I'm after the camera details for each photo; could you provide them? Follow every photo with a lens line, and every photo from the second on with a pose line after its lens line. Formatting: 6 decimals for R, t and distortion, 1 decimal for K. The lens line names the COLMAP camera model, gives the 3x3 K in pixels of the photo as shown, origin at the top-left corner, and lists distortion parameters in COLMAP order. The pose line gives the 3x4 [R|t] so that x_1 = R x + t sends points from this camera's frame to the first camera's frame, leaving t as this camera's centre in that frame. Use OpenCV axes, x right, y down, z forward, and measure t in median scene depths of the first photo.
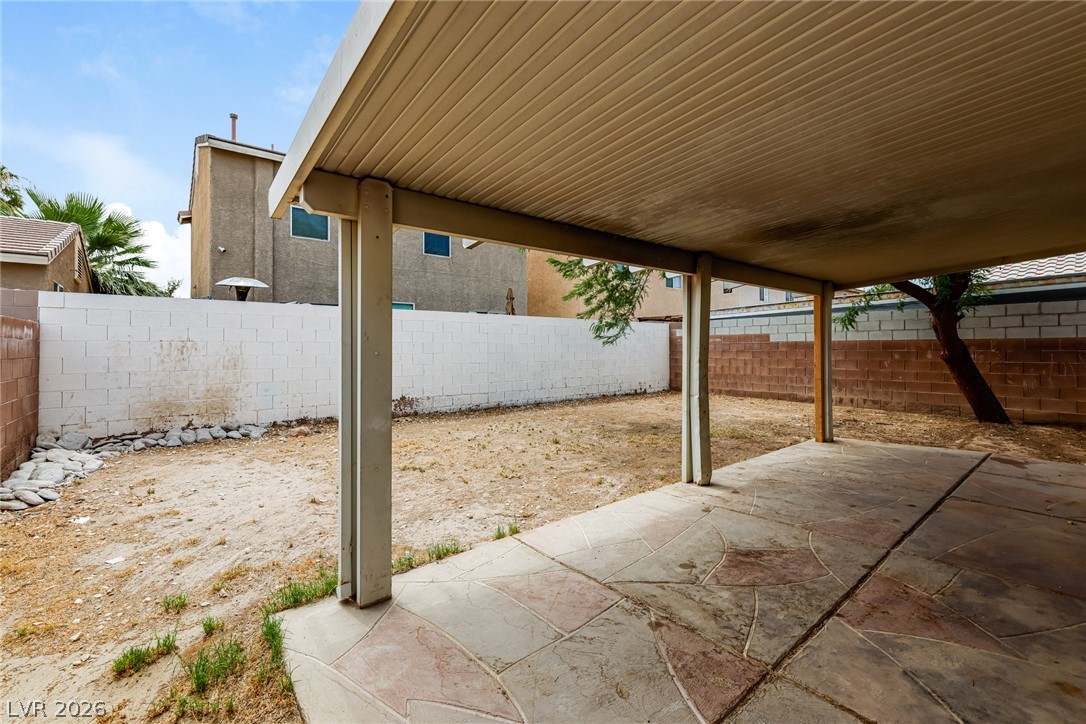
lens RADIAL K [[459.6, 0, 539.0], [0, 459.6, 358.9], [0, 0, 1]] dist [0.000610, 0.000090]
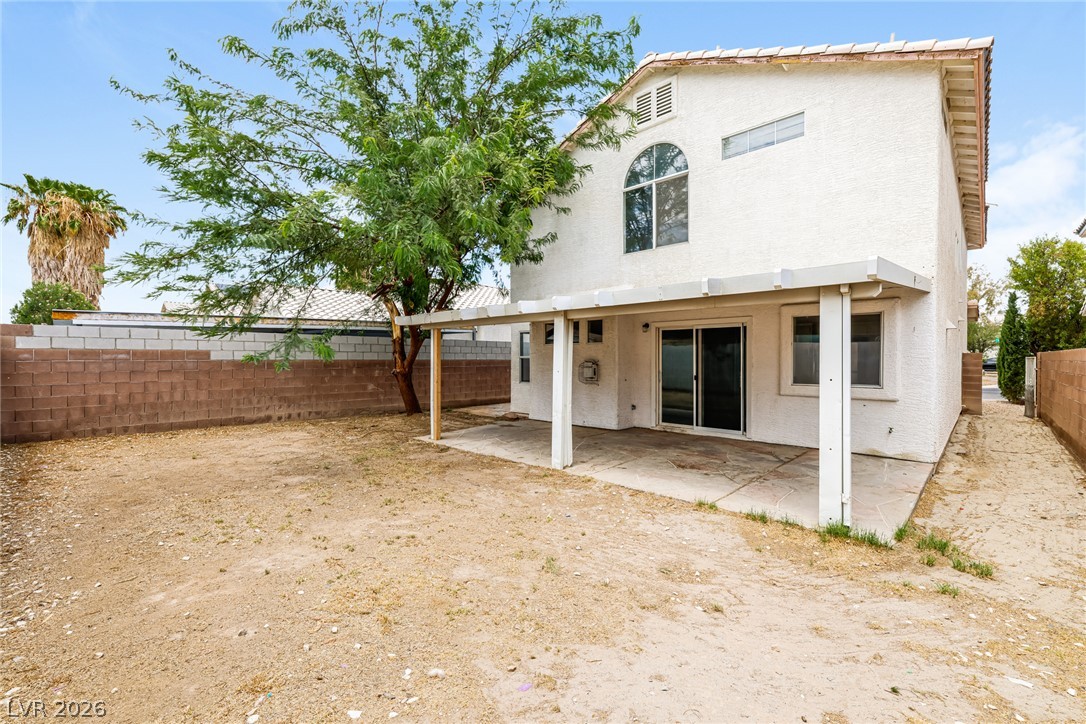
lens RADIAL K [[459.6, 0, 539.0], [0, 459.6, 358.9], [0, 0, 1]] dist [0.000610, 0.000090]
pose [[-0.115972, 0.004302, 0.993243, -0.454990], [0.022148, 0.999753, -0.001744, -0.026189], [-0.993006, 0.021796, -0.116039, 0.534150]]
